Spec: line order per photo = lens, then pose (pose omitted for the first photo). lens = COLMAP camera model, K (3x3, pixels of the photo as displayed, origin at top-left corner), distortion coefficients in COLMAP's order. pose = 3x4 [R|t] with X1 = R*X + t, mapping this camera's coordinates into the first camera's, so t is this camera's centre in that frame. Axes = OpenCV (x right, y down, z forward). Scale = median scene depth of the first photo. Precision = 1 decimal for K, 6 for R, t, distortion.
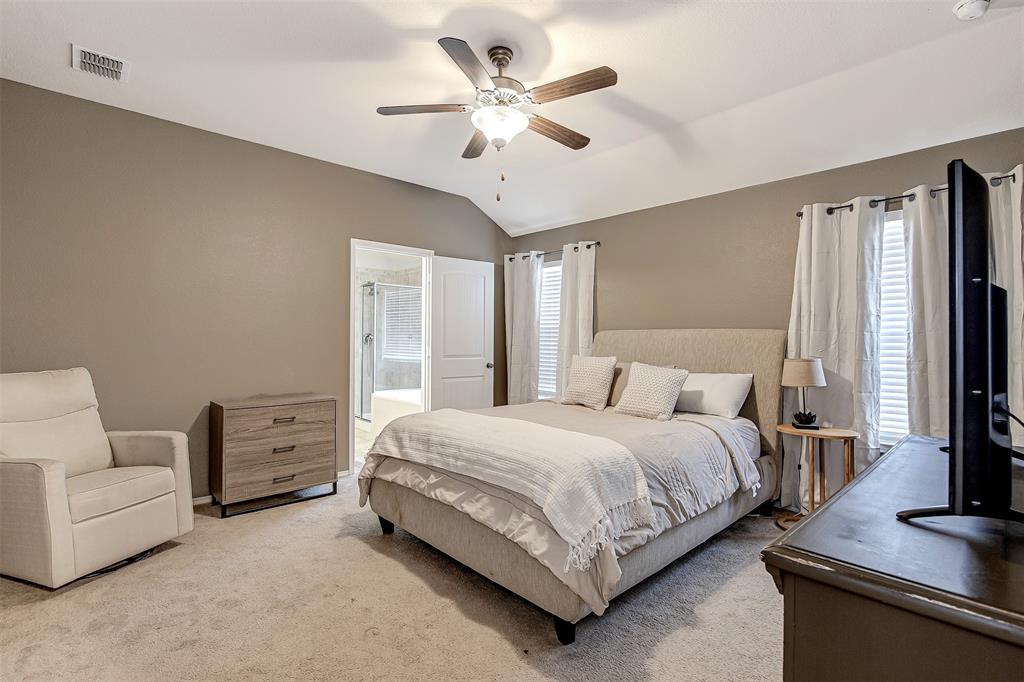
lens RADIAL K [[465.3, 0, 509.3], [0, 465.3, 341.1], [0, 0, 1]] dist [0.005130, 0.002606]
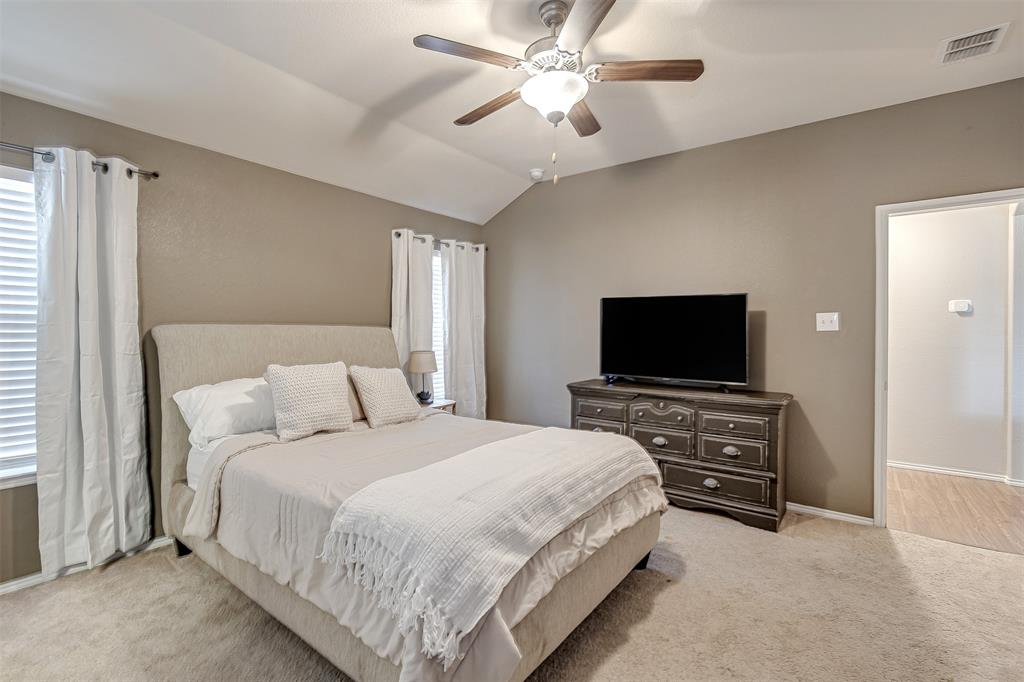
lens RADIAL K [[480.3, 0, 508.5], [0, 480.3, 334.9], [0, 0, 1]] dist [-0.003620, -0.000100]
pose [[-0.171424, -0.018344, 0.985027, -0.831046], [0.000220, 0.999826, 0.018658, -0.036980], [-0.985197, 0.003416, -0.171390, 1.153511]]
